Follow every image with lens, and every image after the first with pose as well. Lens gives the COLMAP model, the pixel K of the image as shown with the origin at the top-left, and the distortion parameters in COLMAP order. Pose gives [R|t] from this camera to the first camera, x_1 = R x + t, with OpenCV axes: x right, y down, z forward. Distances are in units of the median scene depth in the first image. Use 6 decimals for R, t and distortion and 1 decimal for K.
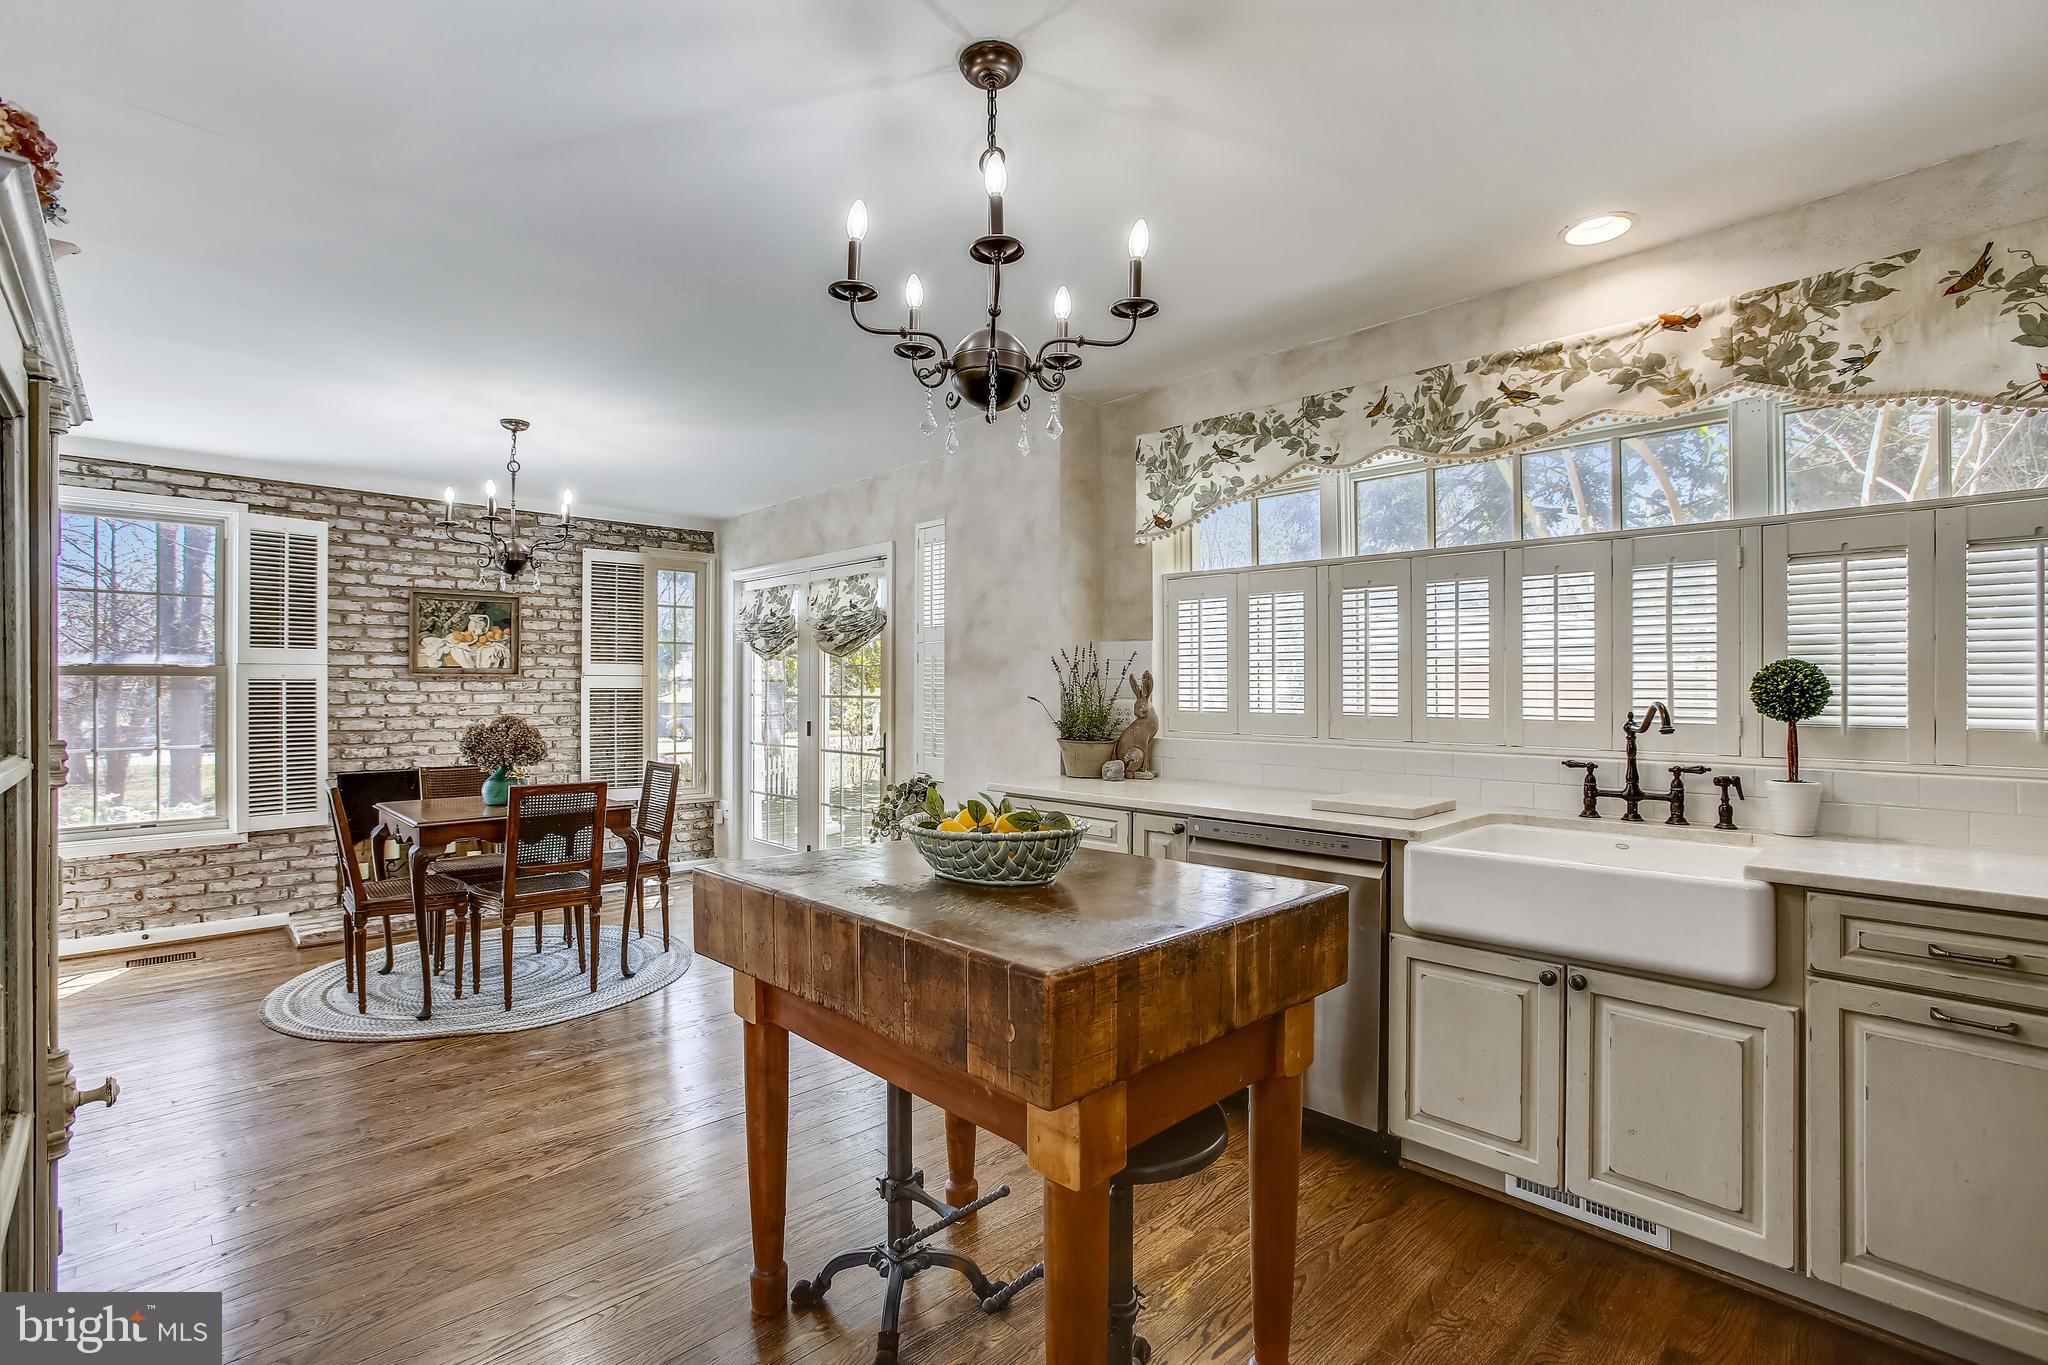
lens RADIAL K [[939.3, 0, 1031.4], [0, 939.3, 679.3], [0, 0, 1]] dist [-0.033339, 0.005334]
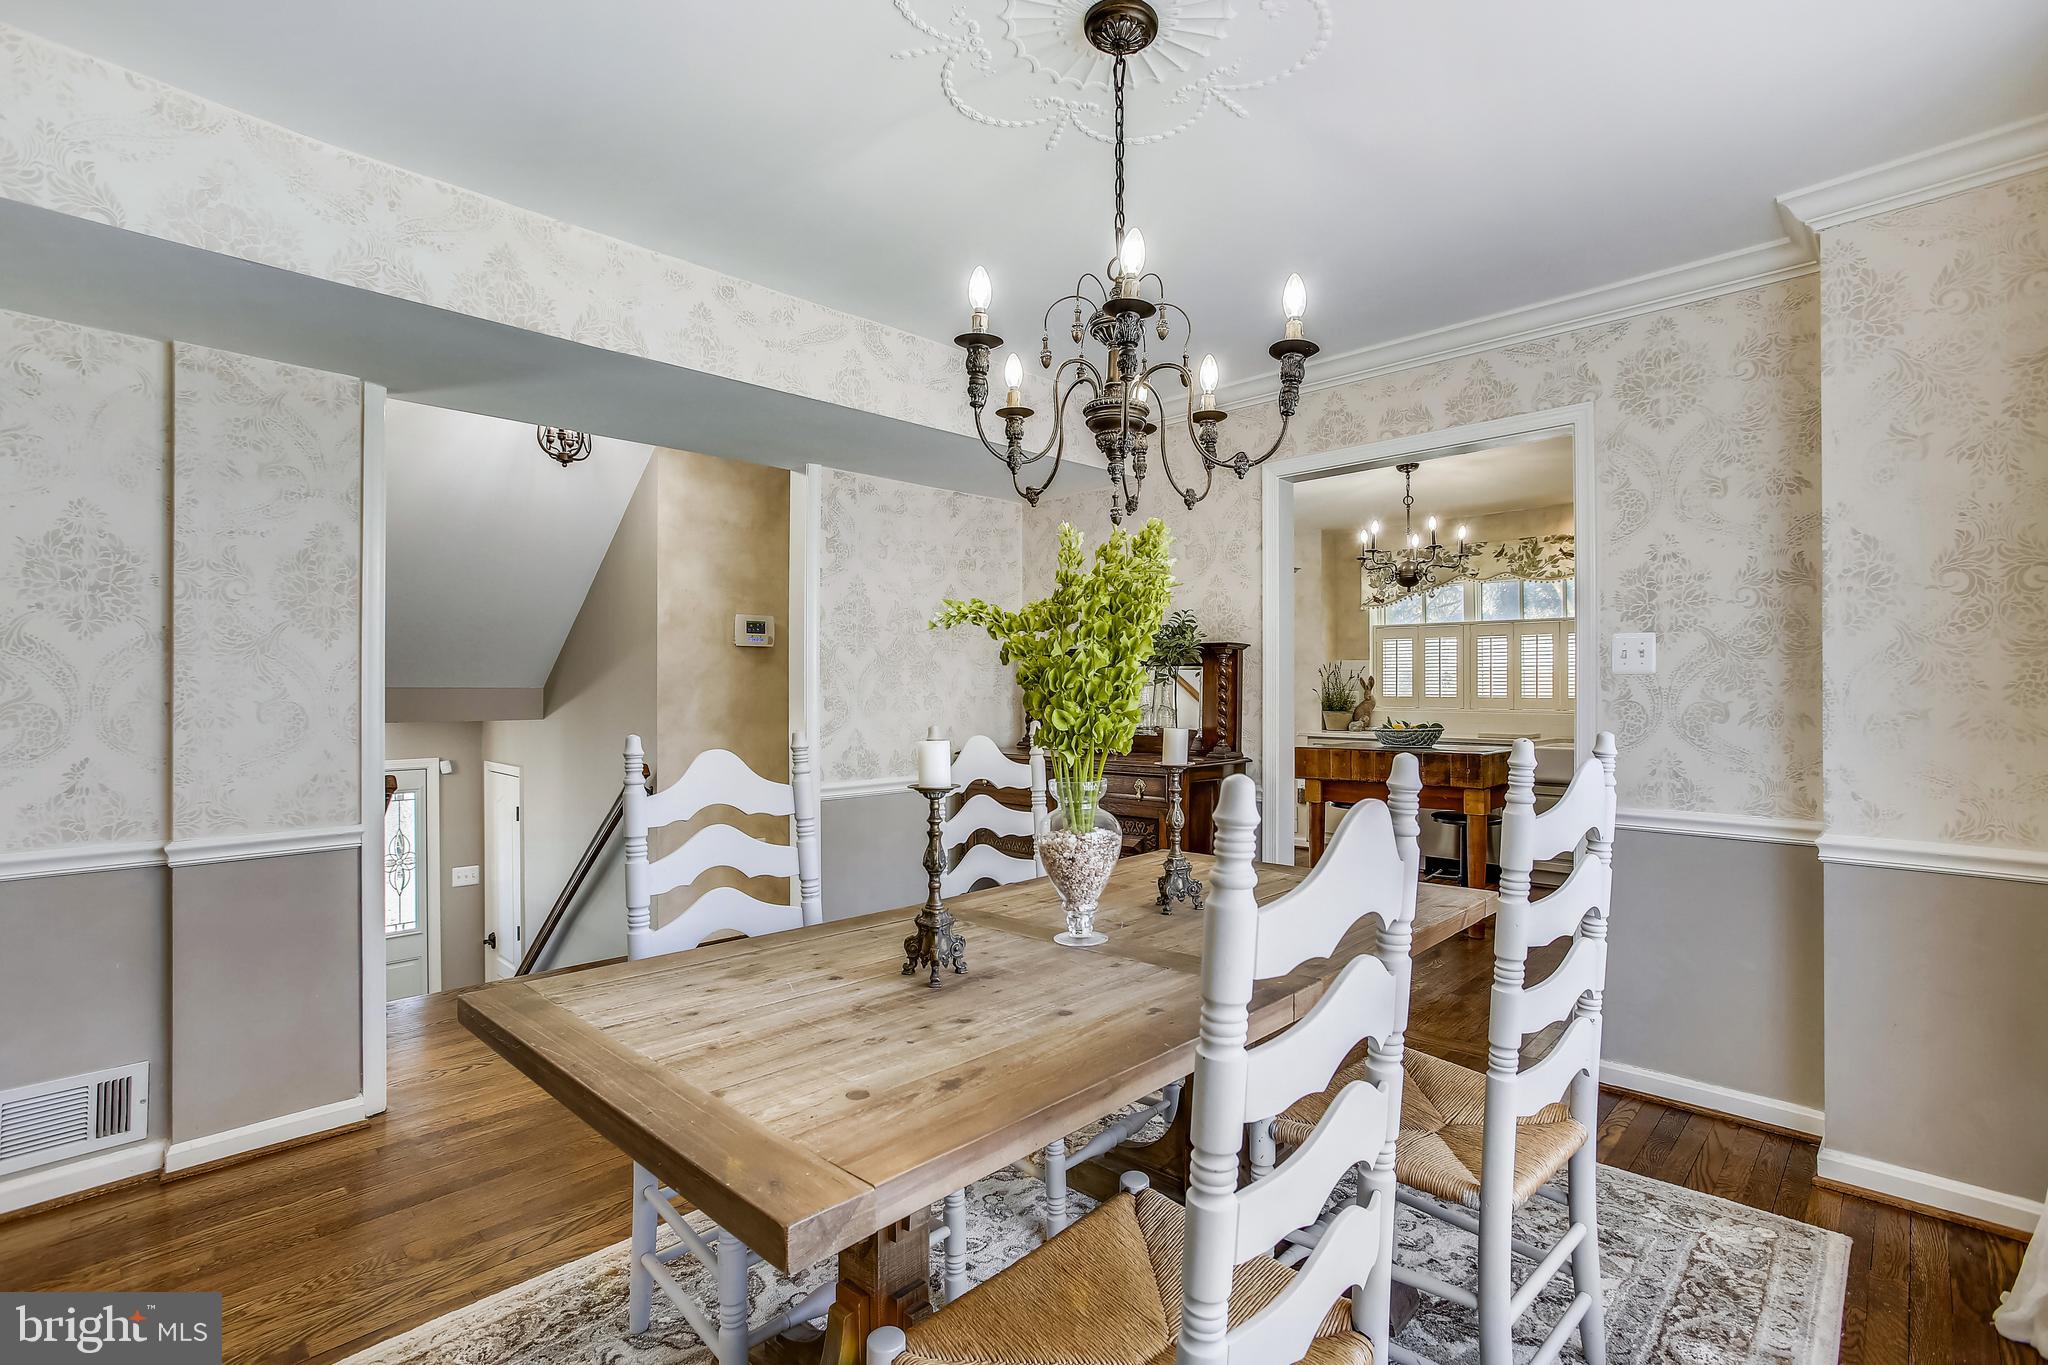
lens RADIAL K [[939.3, 0, 1026.3], [0, 939.3, 696.8], [0, 0, 1]] dist [-0.033339, 0.005334]
pose [[0.998598, 0.008764, 0.052207, -1.261886], [-0.009066, 0.999943, 0.005565, 0.055659], [-0.052155, -0.006030, 0.998621, -1.656452]]
